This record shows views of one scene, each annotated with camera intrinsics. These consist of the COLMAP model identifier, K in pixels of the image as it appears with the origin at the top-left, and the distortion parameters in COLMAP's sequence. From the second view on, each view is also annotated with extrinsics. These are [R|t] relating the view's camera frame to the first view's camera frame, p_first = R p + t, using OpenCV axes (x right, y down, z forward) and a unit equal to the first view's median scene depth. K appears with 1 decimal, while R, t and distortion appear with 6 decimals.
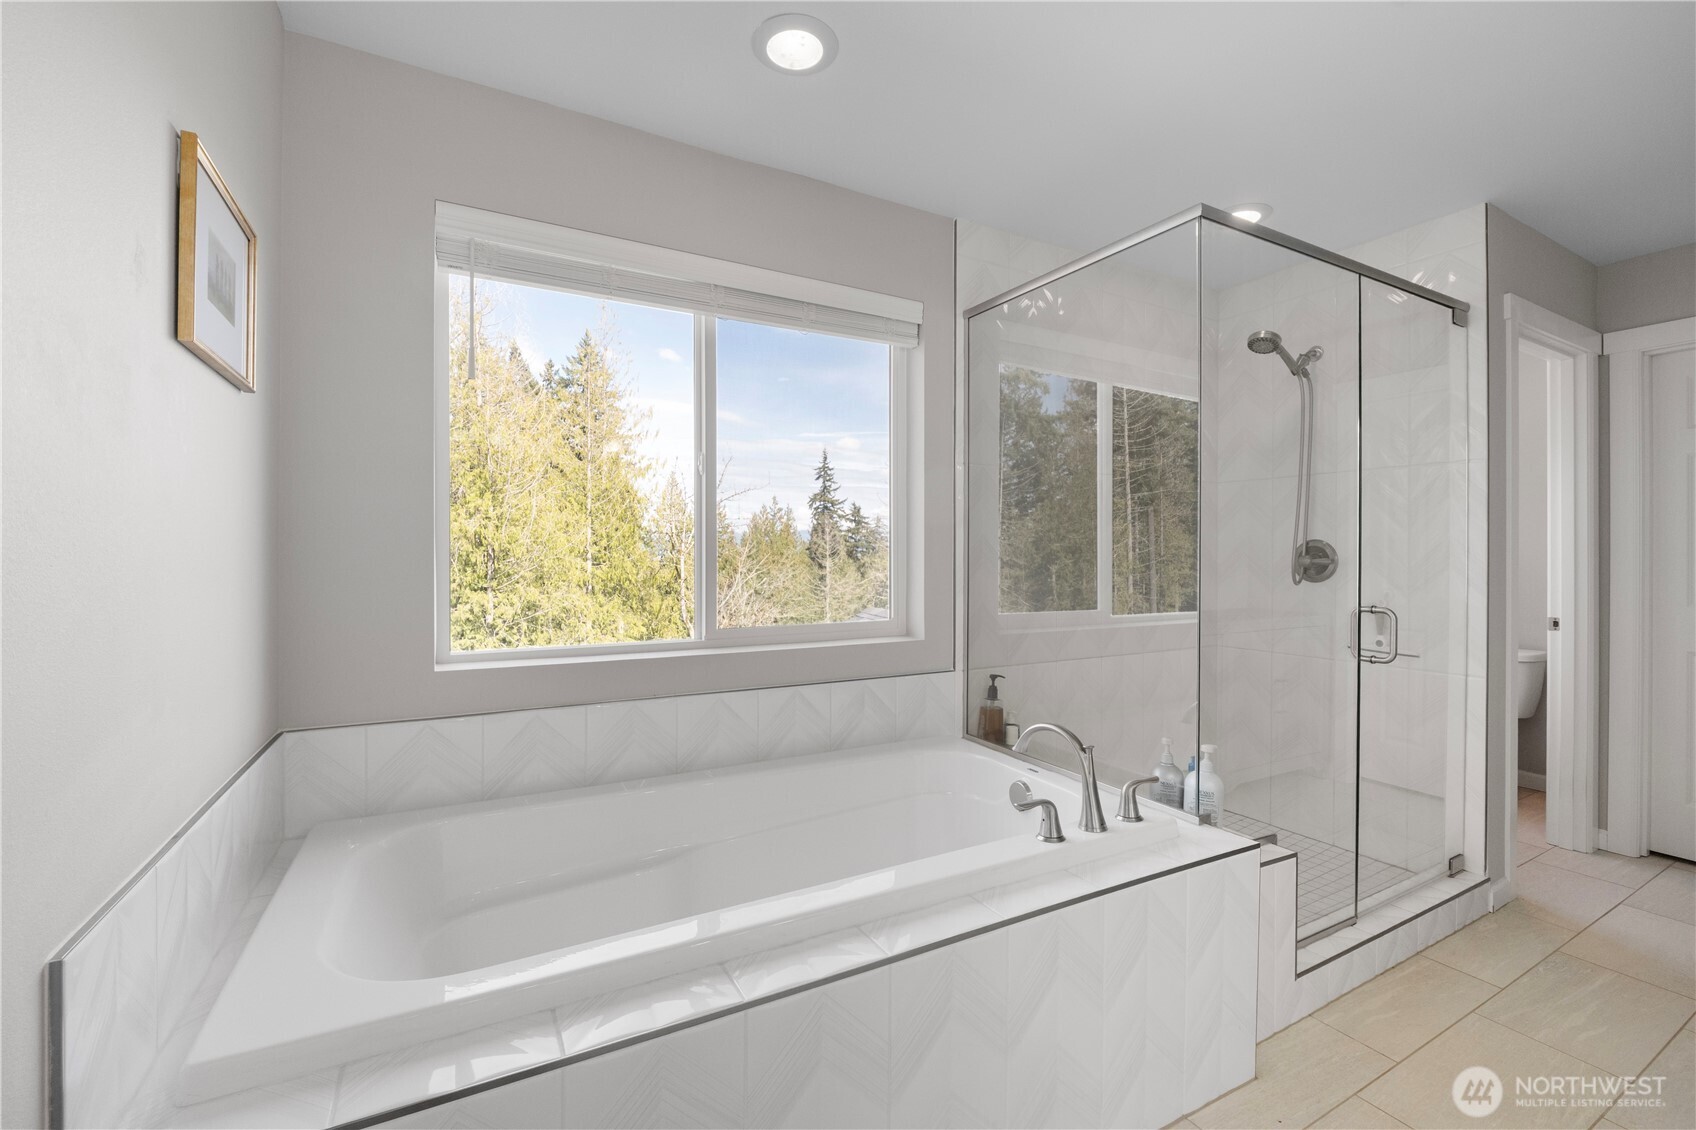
lens RADIAL K [[715.4, 0, 850.1], [0, 715.4, 552.8], [0, 0, 1]] dist [0.001201, -0.000333]
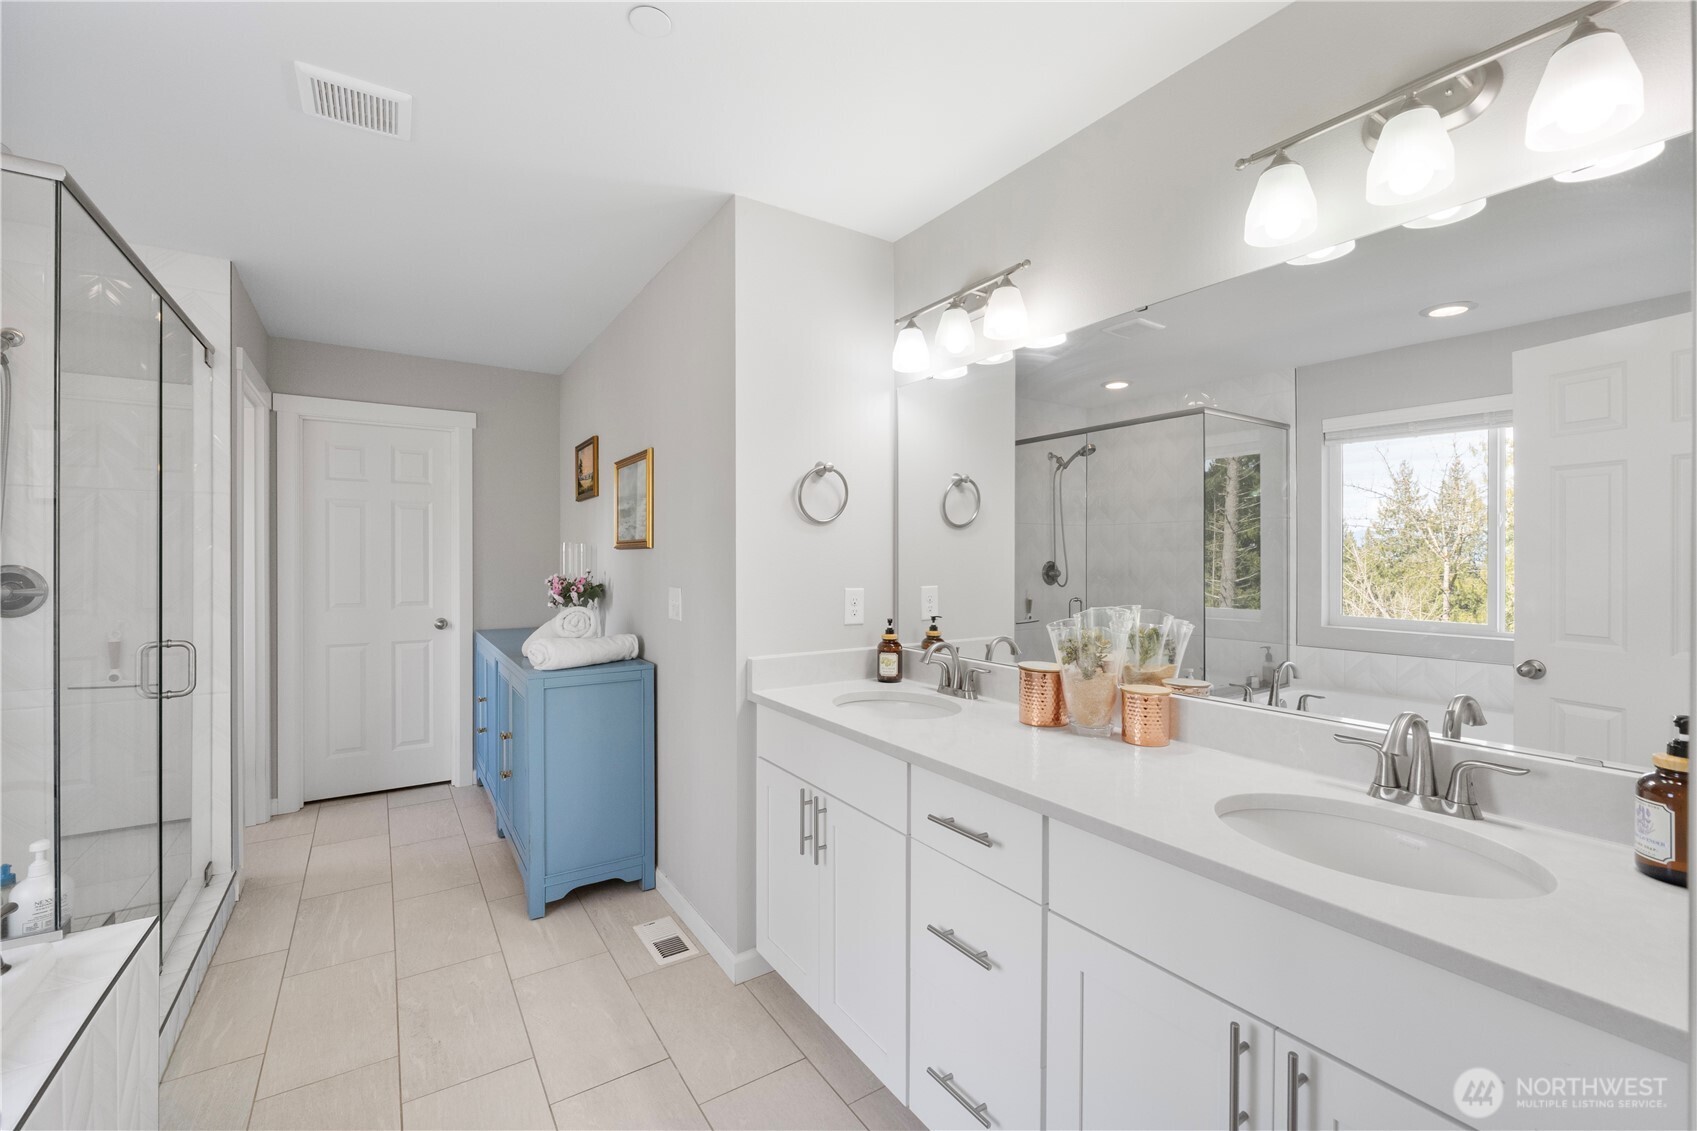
lens RADIAL K [[715.8, 0, 853.3], [0, 715.8, 560.0], [0, 0, 1]] dist [0.001201, -0.000333]
pose [[-0.074134, -0.007701, 0.997219, -0.270353], [-0.010293, 0.999923, 0.006957, -0.045820], [-0.997195, -0.009749, -0.074207, 0.120147]]
